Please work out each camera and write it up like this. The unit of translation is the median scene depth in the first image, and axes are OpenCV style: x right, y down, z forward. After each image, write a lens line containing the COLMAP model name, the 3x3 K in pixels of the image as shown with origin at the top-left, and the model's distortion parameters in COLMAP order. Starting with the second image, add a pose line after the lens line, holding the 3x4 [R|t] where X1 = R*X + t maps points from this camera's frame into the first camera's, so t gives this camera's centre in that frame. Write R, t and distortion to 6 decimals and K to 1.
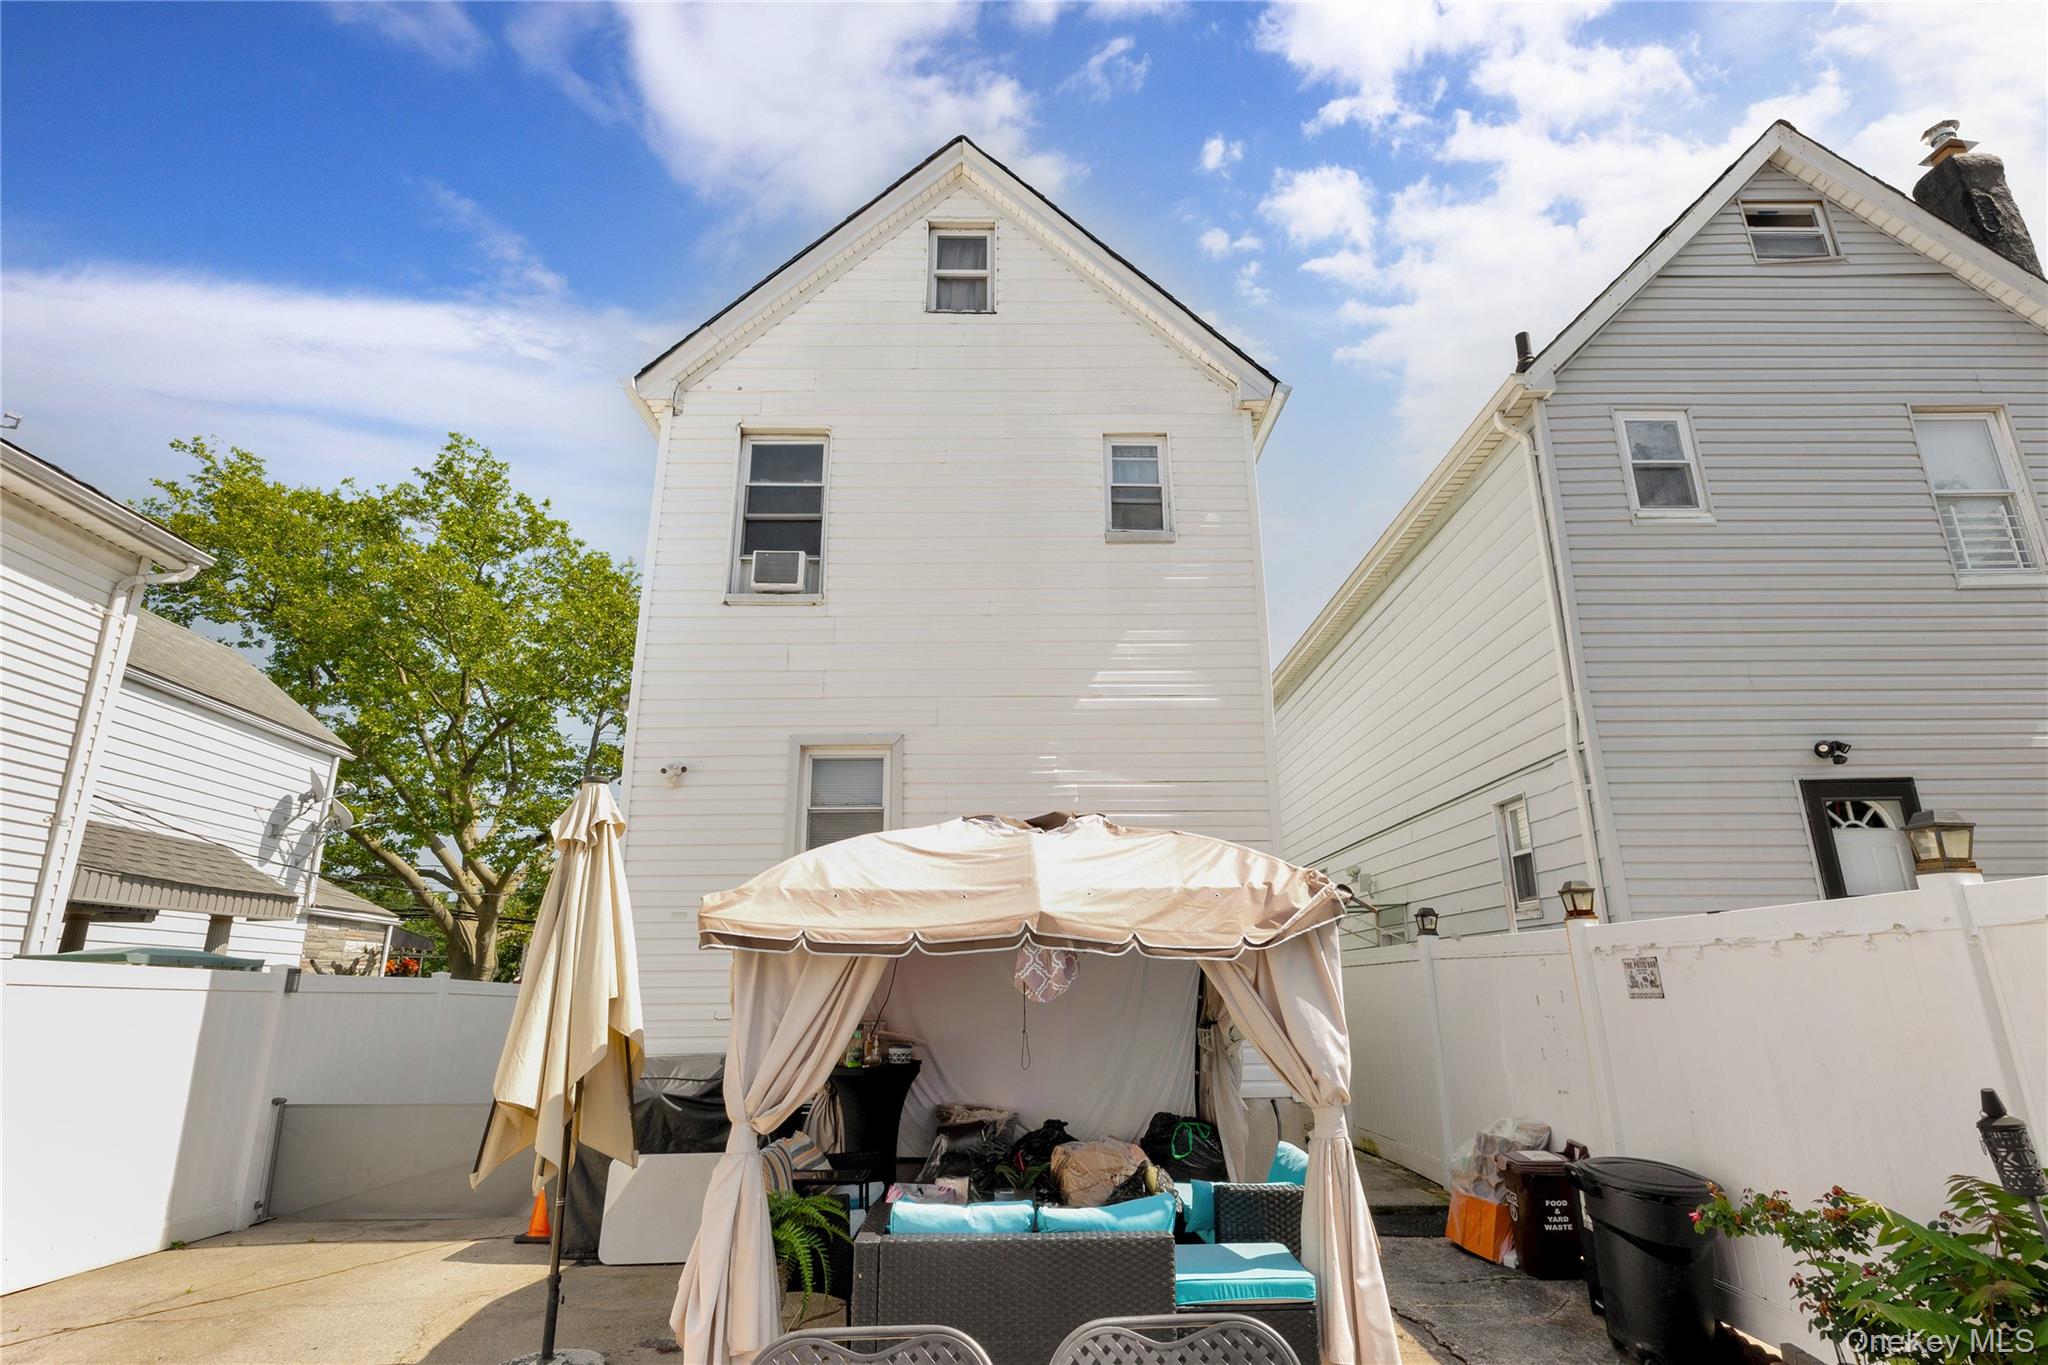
lens RADIAL K [[1023.2, 0, 1024.0], [0, 1023.2, 682.5], [0, 0, 1]] dist [-0.004068, -0.001191]
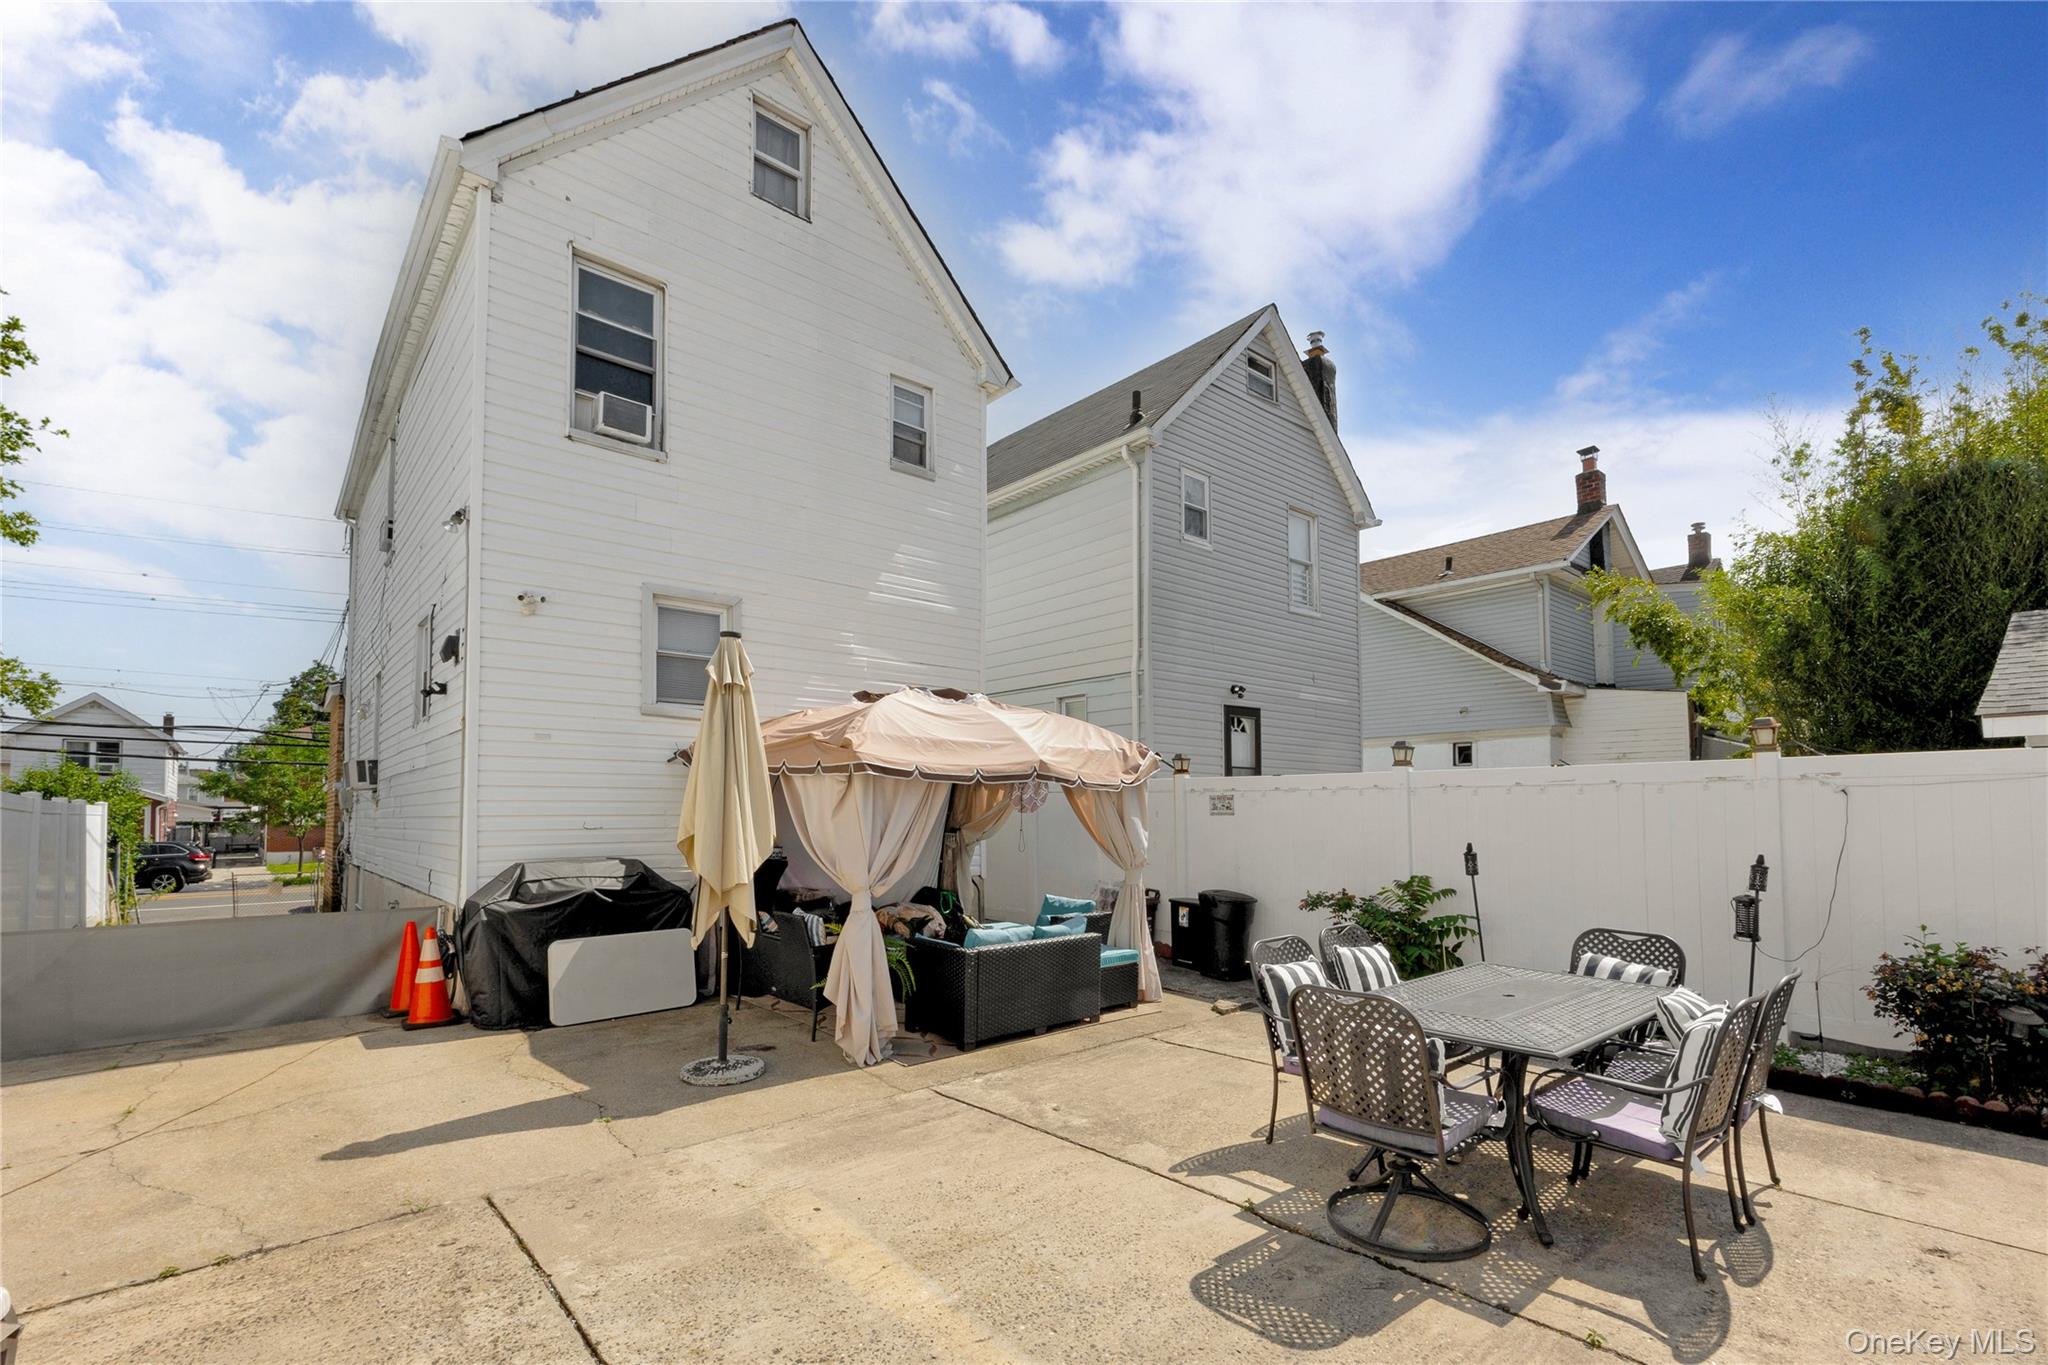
lens RADIAL K [[910.1, 0, 1026.1], [0, 910.1, 761.7], [0, 0, 1]] dist [0.014536, -0.000200]
pose [[0.763134, 0.046006, 0.644601, -0.515079], [-0.194203, 0.967684, 0.160849, -0.000103], [-0.616370, -0.247933, 0.747407, -0.035390]]
